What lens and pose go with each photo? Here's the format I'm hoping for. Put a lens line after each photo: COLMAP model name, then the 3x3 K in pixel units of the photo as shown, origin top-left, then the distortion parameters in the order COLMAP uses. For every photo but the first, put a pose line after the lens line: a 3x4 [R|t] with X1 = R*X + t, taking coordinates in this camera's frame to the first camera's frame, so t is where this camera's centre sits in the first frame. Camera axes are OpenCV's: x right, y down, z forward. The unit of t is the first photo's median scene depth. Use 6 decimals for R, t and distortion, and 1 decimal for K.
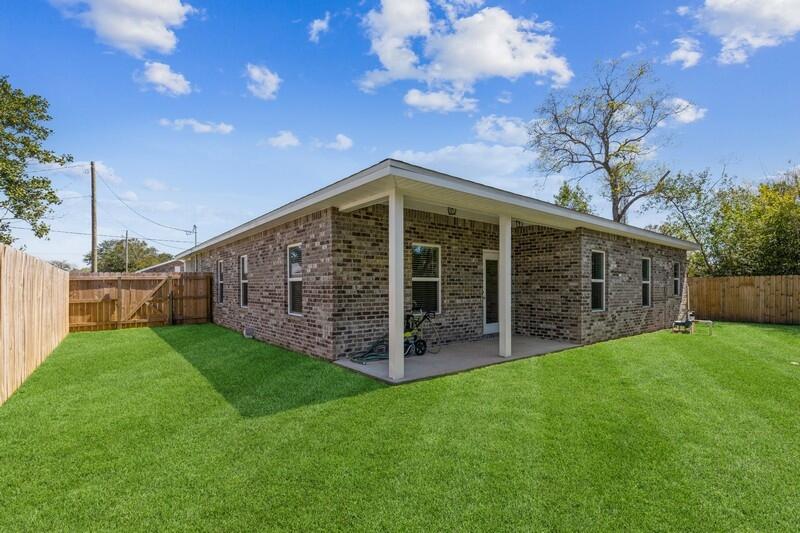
lens RADIAL K [[364.3, 0, 396.2], [0, 364.3, 272.4], [0, 0, 1]] dist [0.009727, -0.001743]
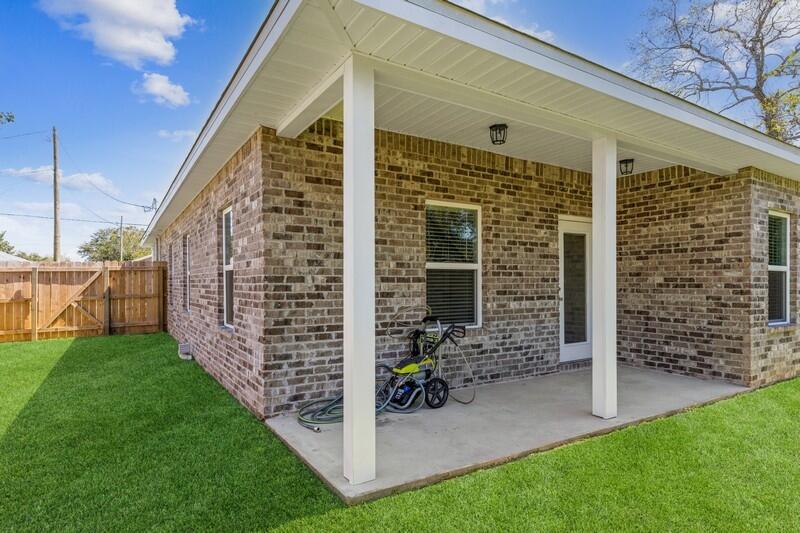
lens RADIAL K [[424.4, 0, 404.3], [0, 424.4, 271.7], [0, 0, 1]] dist [0.001035, 0.001992]
pose [[0.993079, -0.003895, -0.117387, 0.078695], [0.005151, 0.999933, 0.010400, 0.019443], [0.117339, -0.010933, 0.993032, 0.323950]]
